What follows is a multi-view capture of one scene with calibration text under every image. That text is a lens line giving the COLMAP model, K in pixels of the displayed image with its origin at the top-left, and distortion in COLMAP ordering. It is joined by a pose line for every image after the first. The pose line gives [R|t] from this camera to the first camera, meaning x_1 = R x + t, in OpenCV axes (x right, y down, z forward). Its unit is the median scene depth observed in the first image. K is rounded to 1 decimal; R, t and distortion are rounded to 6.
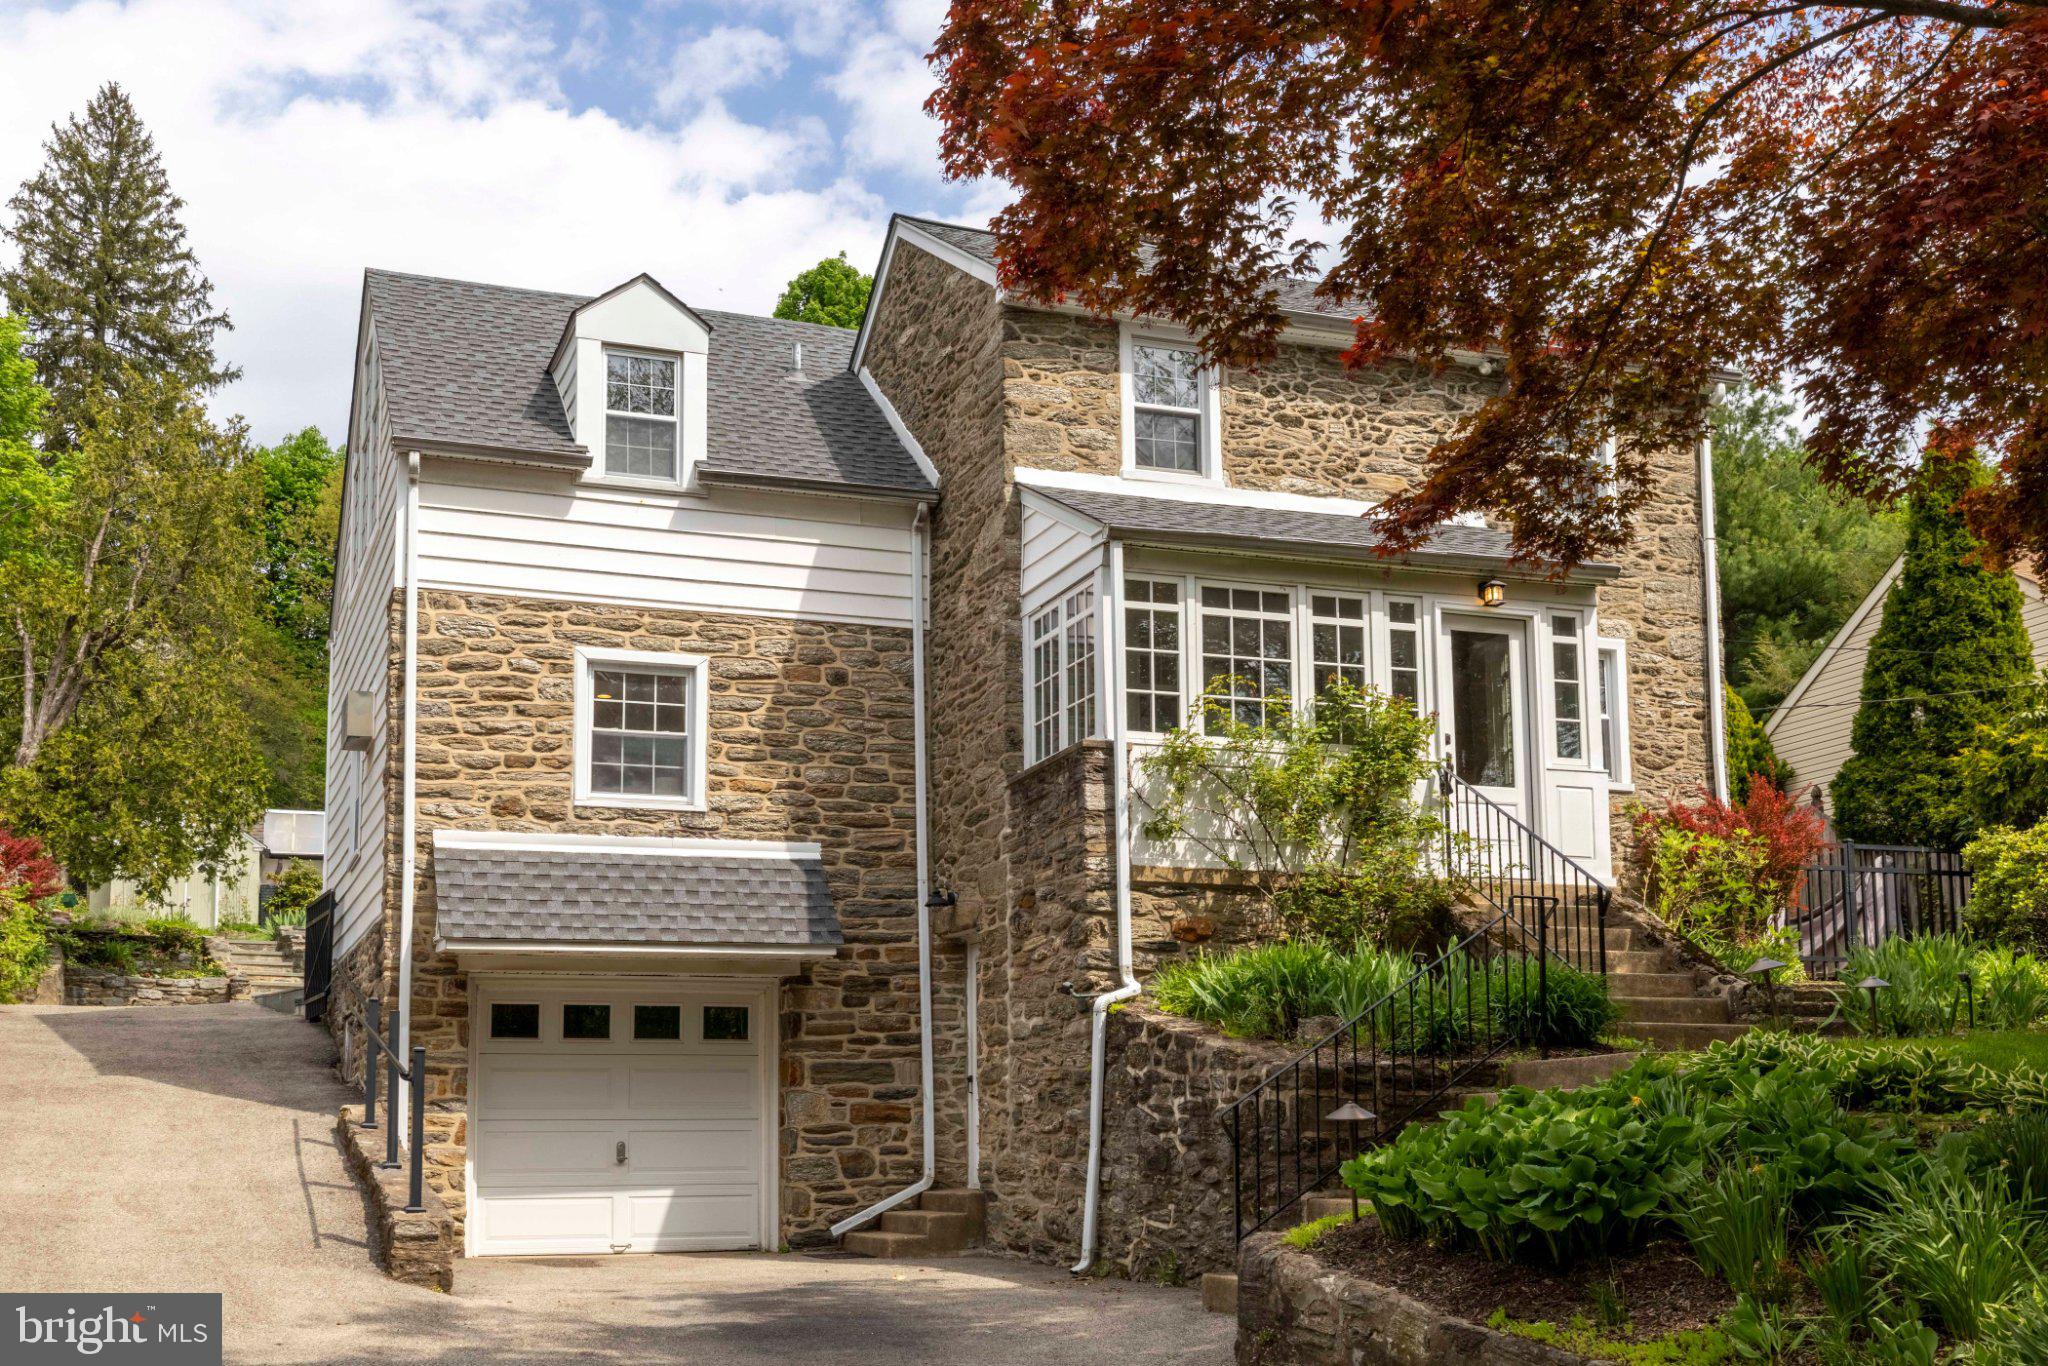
lens RADIAL K [[2148.9, 0, 1024.0], [0, 2148.9, 683.0], [0, 0, 1]] dist [0.001258, 0.002914]
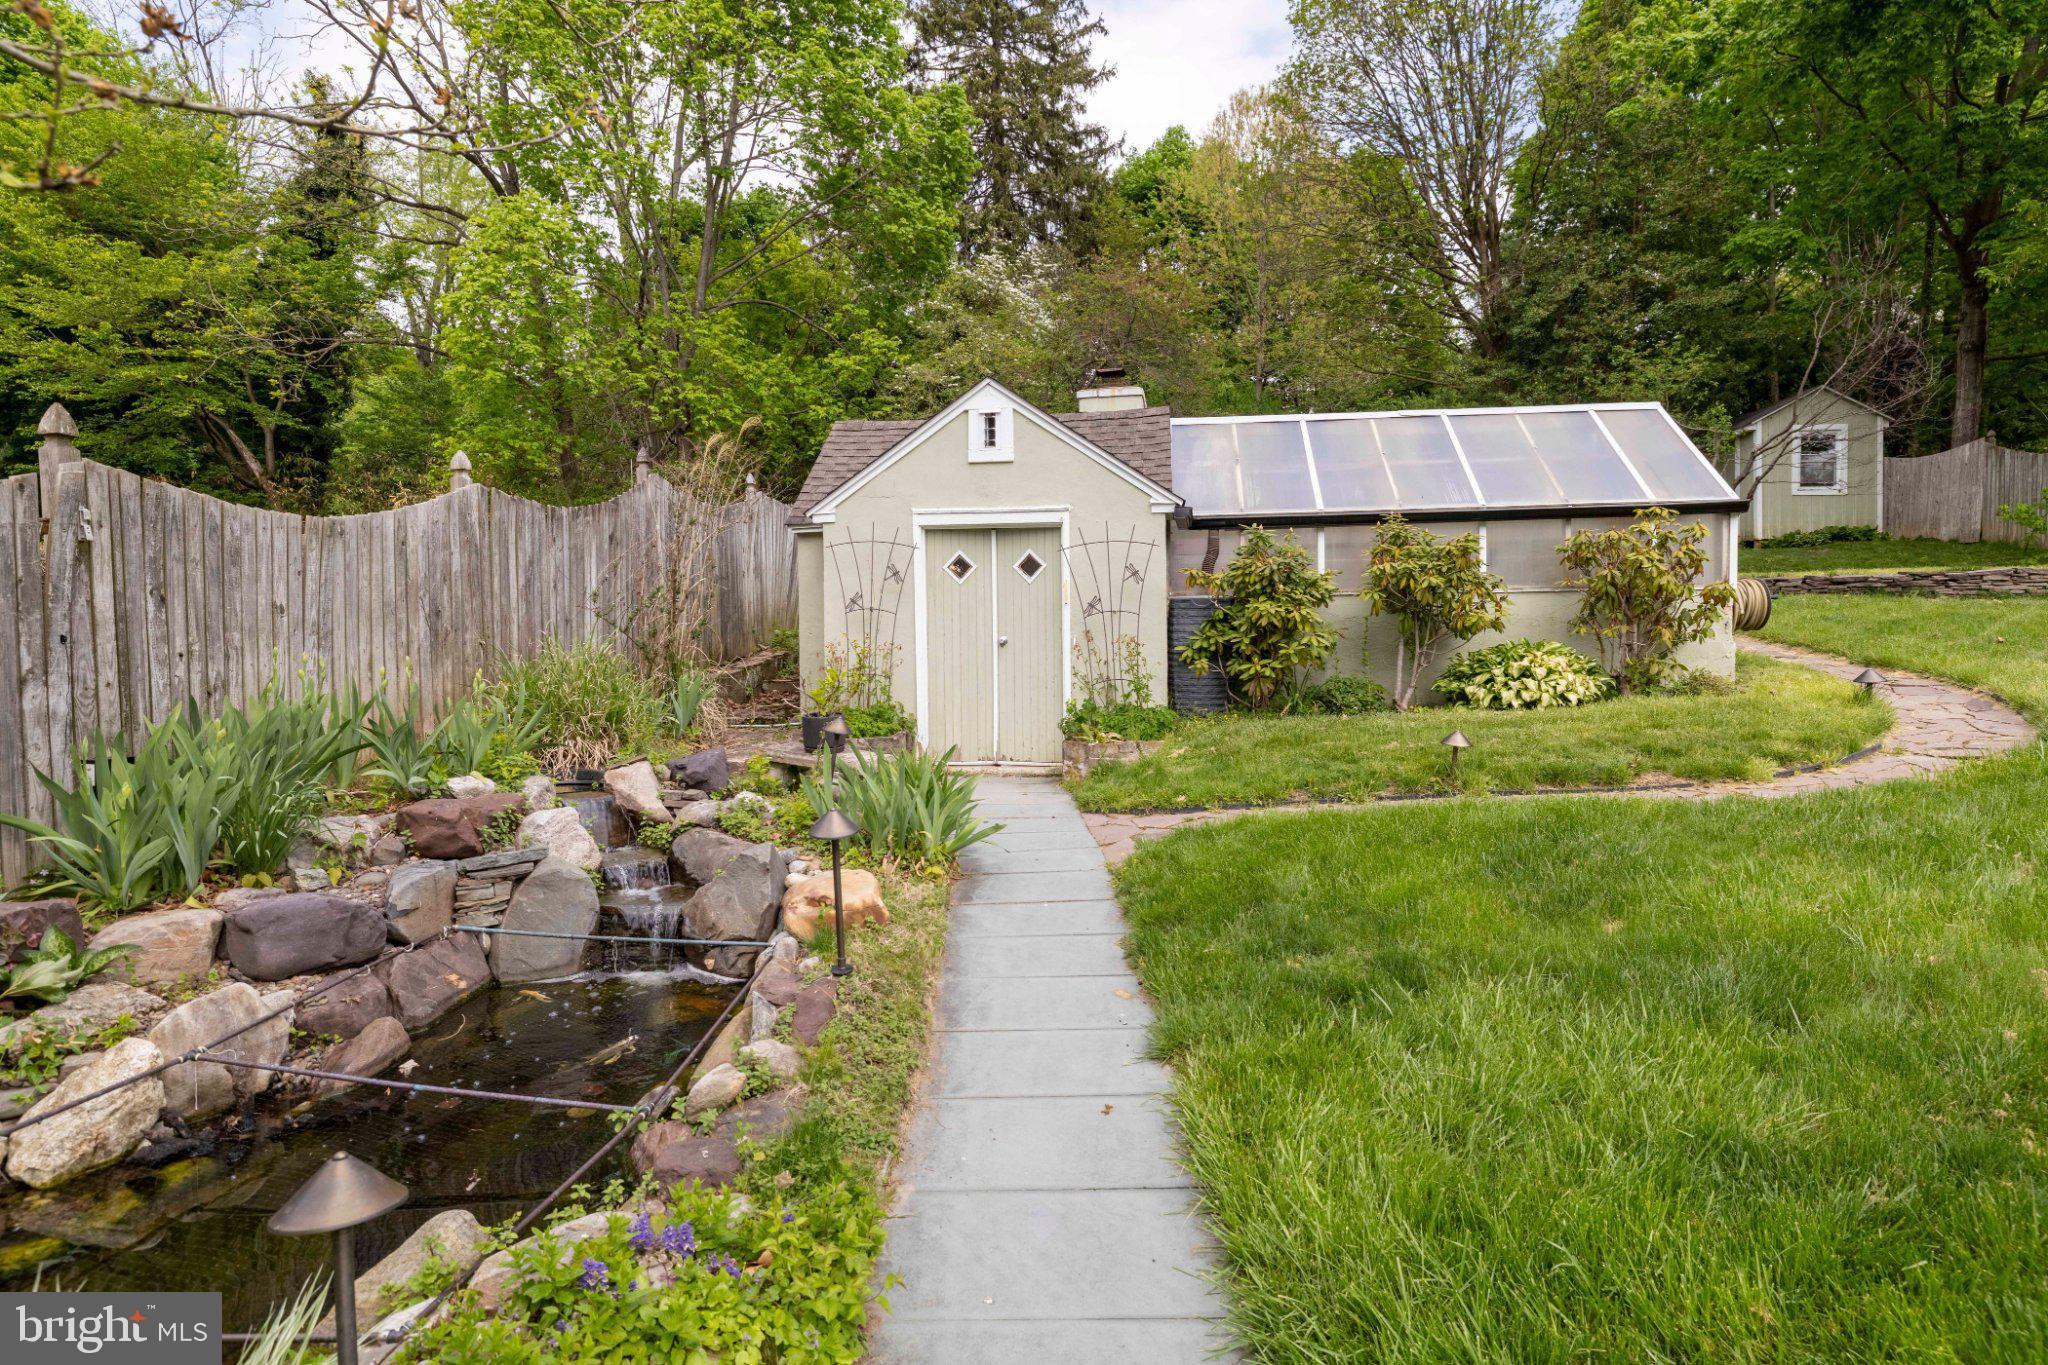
lens RADIAL K [[1037.6, 0, 1024.0], [0, 1037.6, 682.5], [0, 0, 1]] dist [0.001913, -0.000919]
pose [[0.896491, 0.039332, -0.441313, -0.292693], [0.072317, 0.969704, 0.233332, 0.062399], [0.437120, -0.241094, 0.866487, 0.814401]]
